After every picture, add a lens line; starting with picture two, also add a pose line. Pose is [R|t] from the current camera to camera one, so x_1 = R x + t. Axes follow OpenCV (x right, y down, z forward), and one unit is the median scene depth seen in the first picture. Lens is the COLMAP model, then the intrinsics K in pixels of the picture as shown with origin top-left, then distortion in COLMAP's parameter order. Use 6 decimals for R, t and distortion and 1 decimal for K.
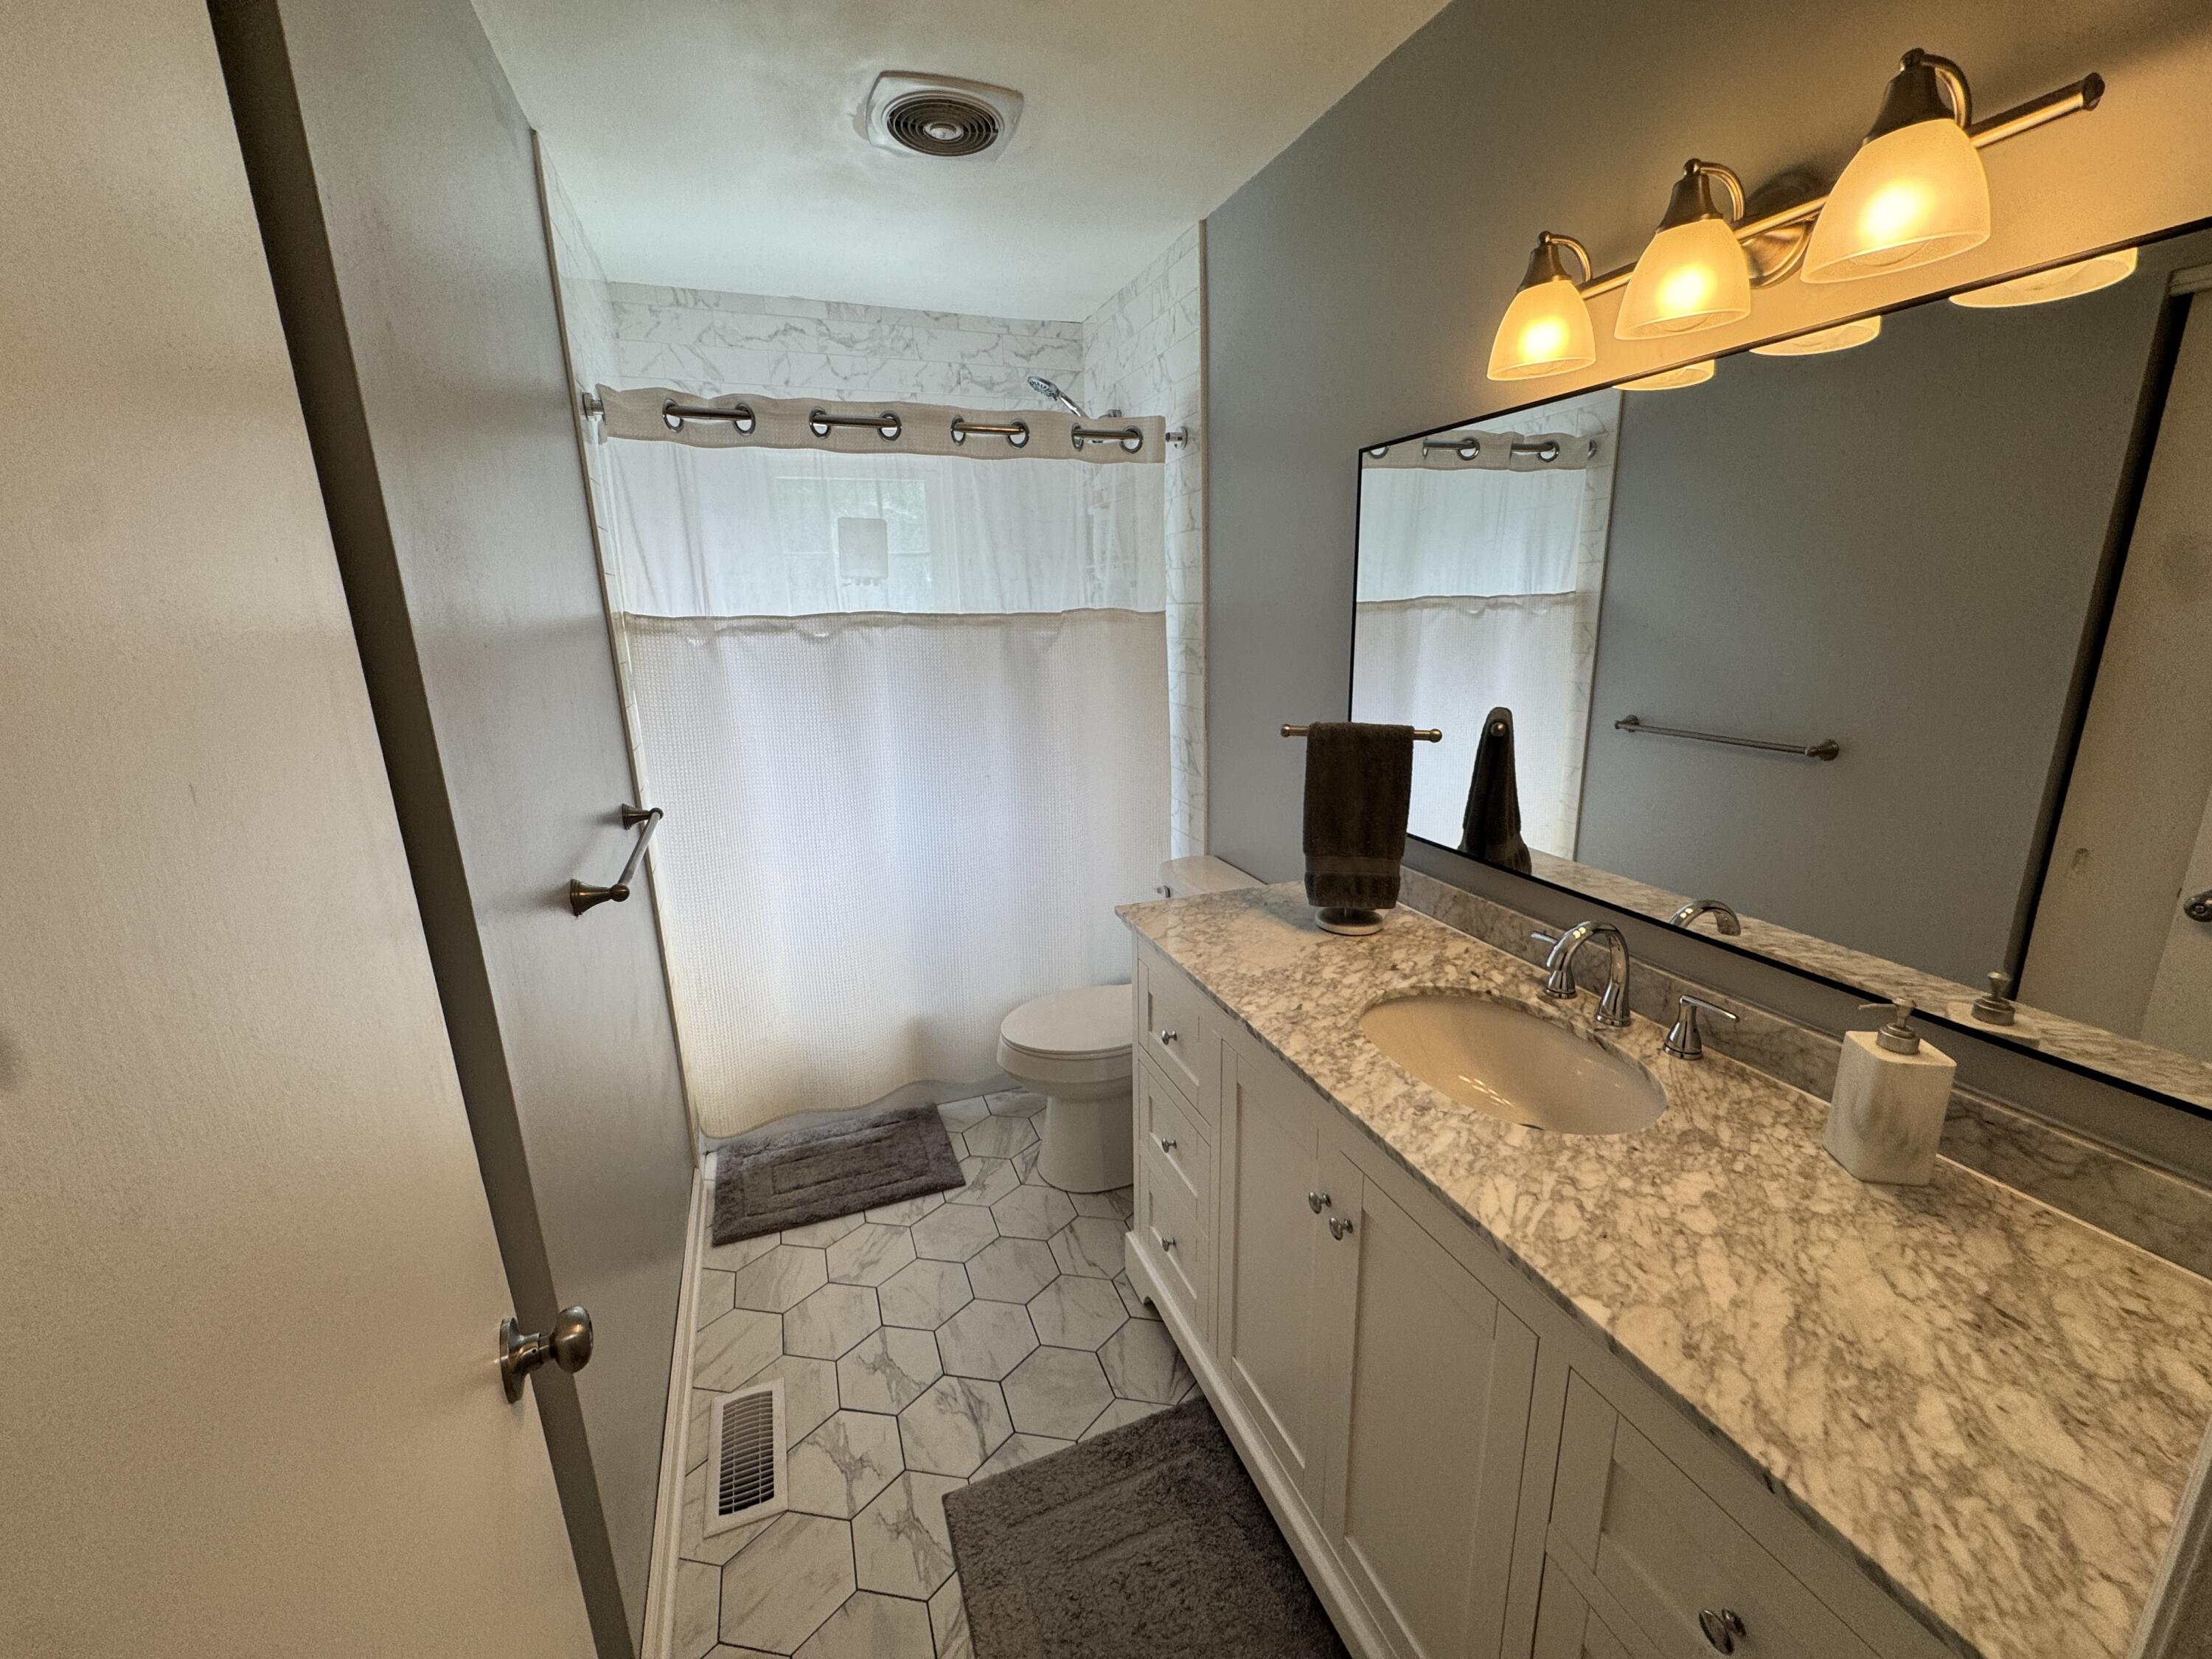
lens RADIAL K [[890.7, 0, 1106.0], [0, 890.7, 829.5], [0, 0, 1]] dist [-0.000724, -0.000207]
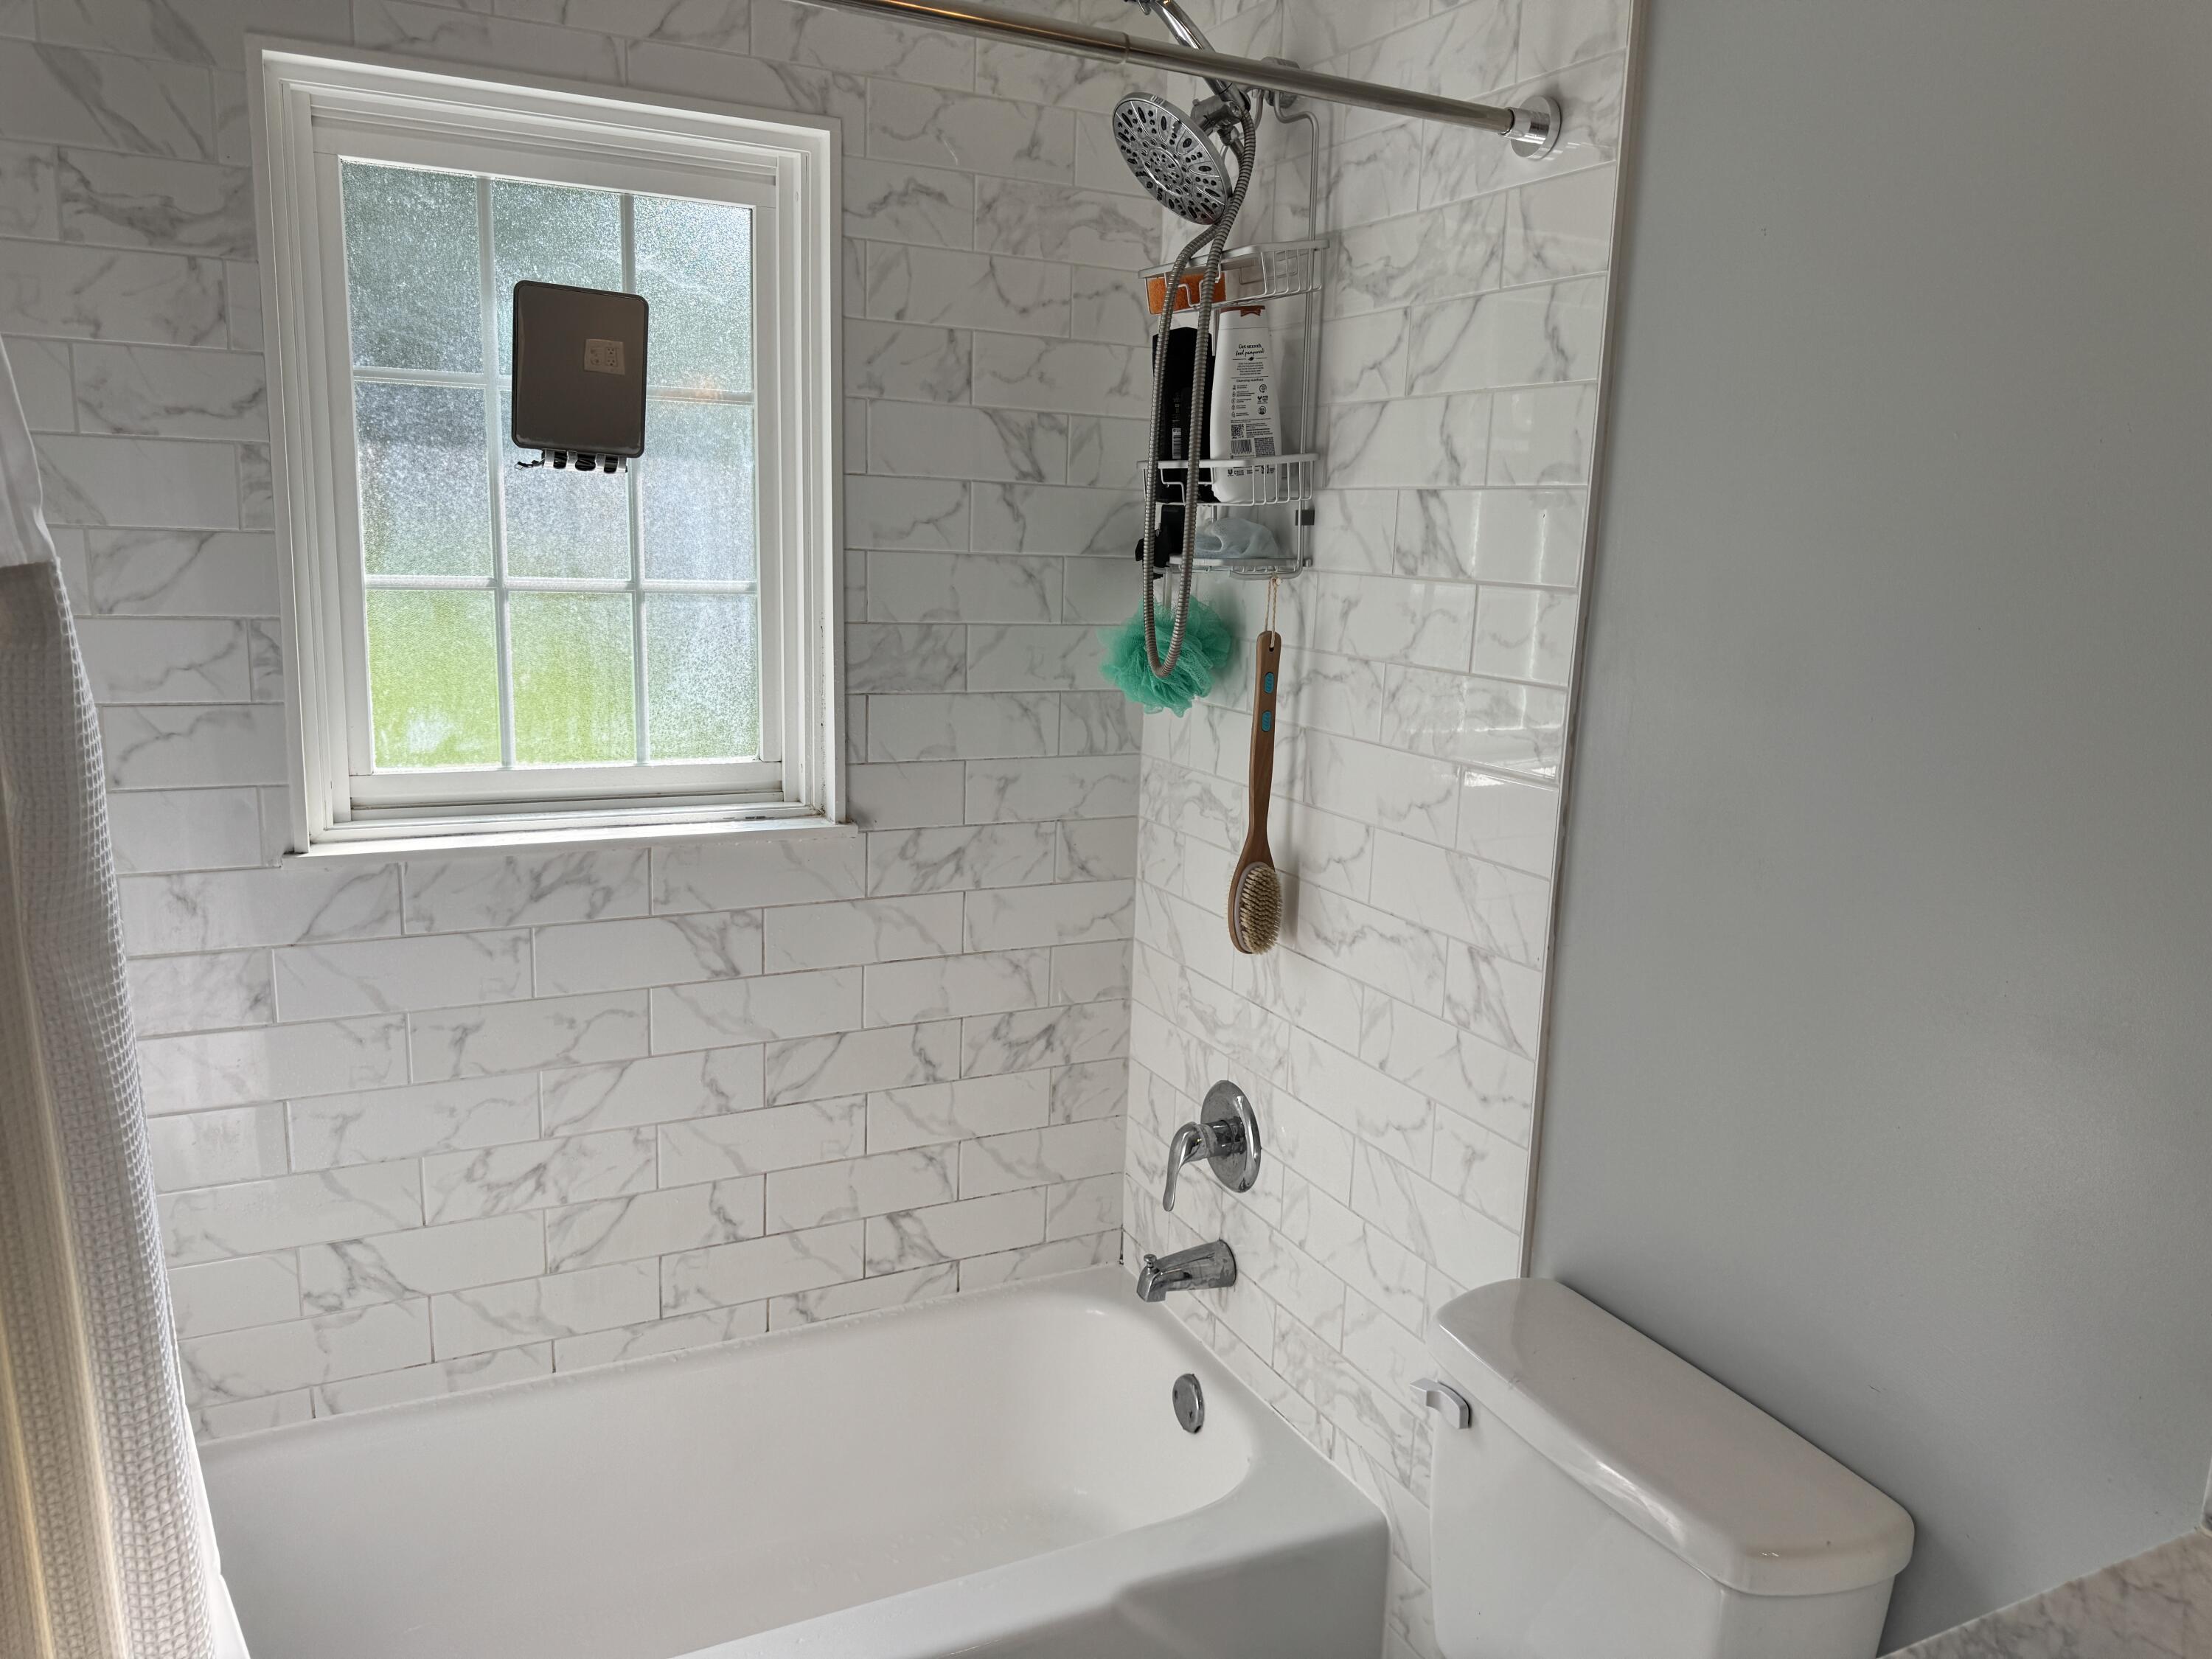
lens RADIAL K [[1553.6, 0, 1104.3], [0, 1553.6, 836.5], [0, 0, 1]] dist [0.163256, -0.332470]
pose [[0.992972, 0.038379, 0.111950, -0.209274], [-0.033364, 0.998369, -0.046334, -0.169976], [-0.113546, 0.042273, 0.992633, 0.566672]]
